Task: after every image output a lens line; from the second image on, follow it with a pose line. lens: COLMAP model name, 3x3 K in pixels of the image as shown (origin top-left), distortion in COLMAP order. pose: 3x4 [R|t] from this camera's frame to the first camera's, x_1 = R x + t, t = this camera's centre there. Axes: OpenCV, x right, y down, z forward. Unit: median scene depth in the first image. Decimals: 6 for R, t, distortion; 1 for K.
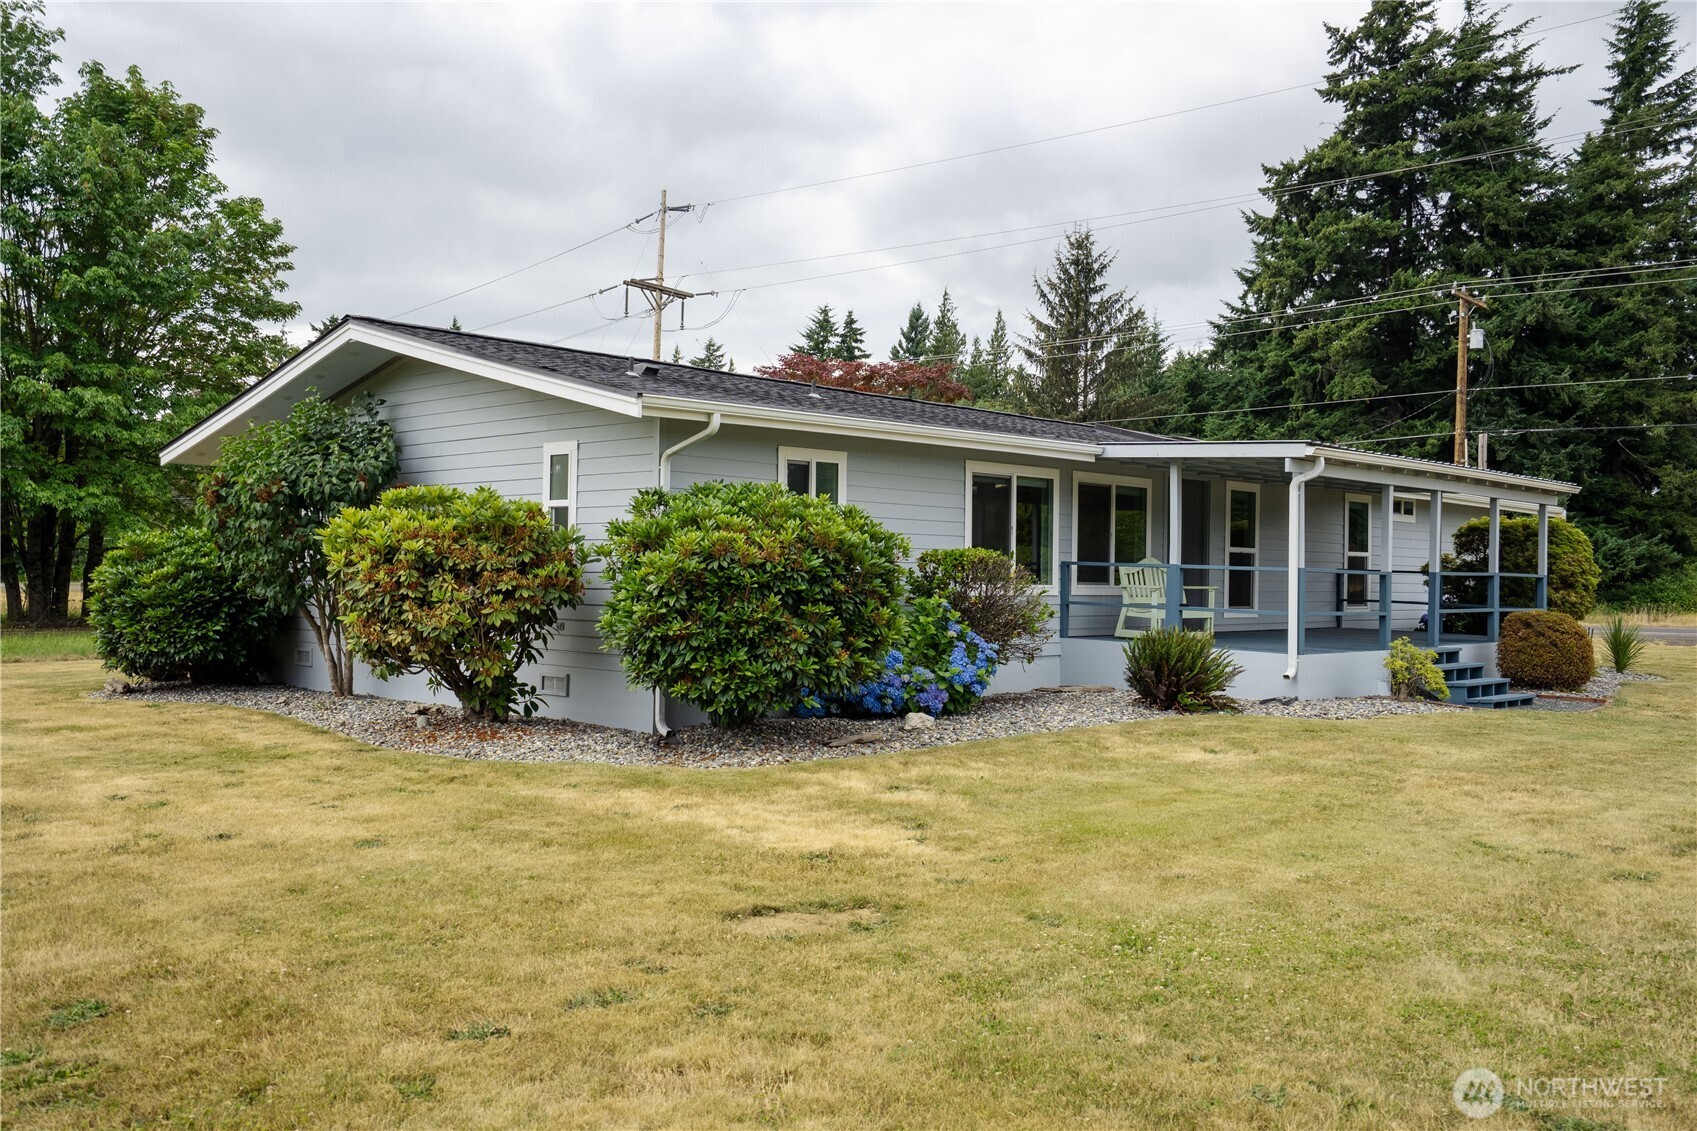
lens RADIAL K [[1434.9, 0, 849.0], [0, 1434.9, 564.6], [0, 0, 1]] dist [0.063524, 0.019794]
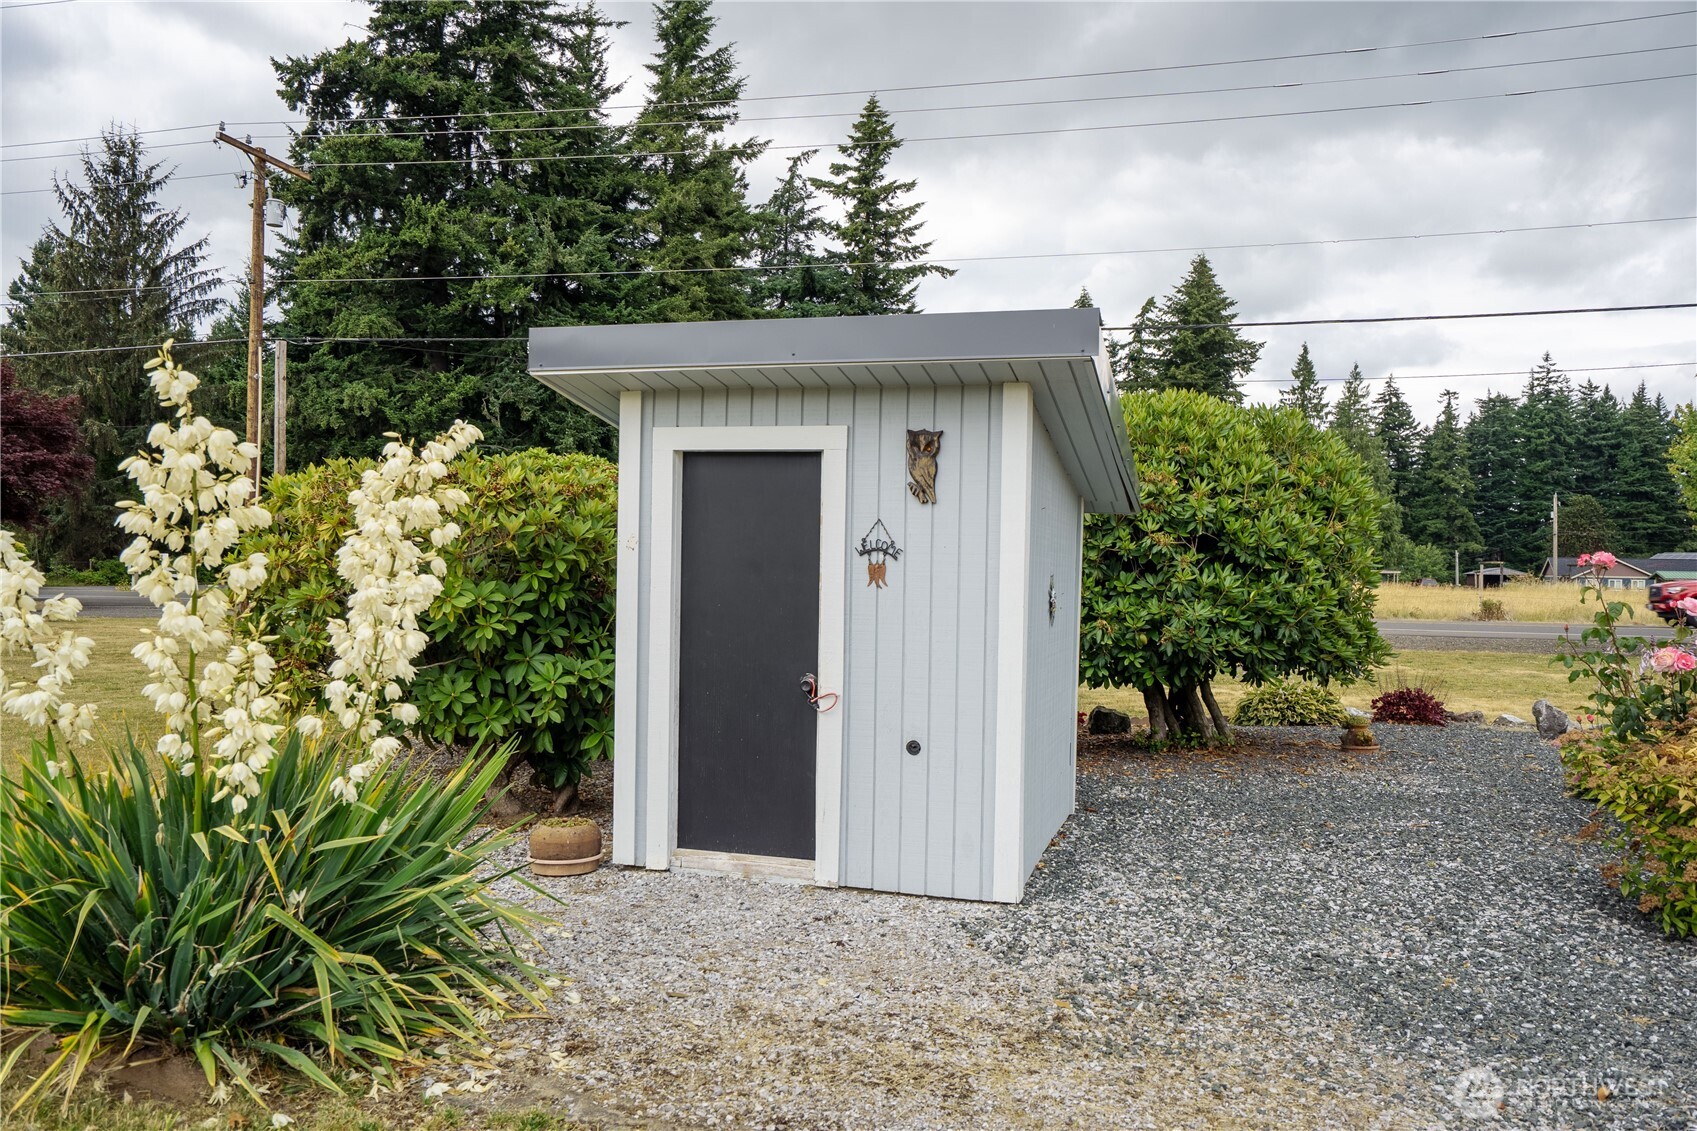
lens RADIAL K [[1277.9, 0, 849.7], [0, 1277.9, 572.3], [0, 0, 1]] dist [0.031152, 0.001928]
pose [[0.892106, -0.000671, 0.451826, 0.242478], [-0.007109, 0.999854, 0.015522, 0.009306], [-0.451771, -0.017059, 0.891971, 0.169340]]
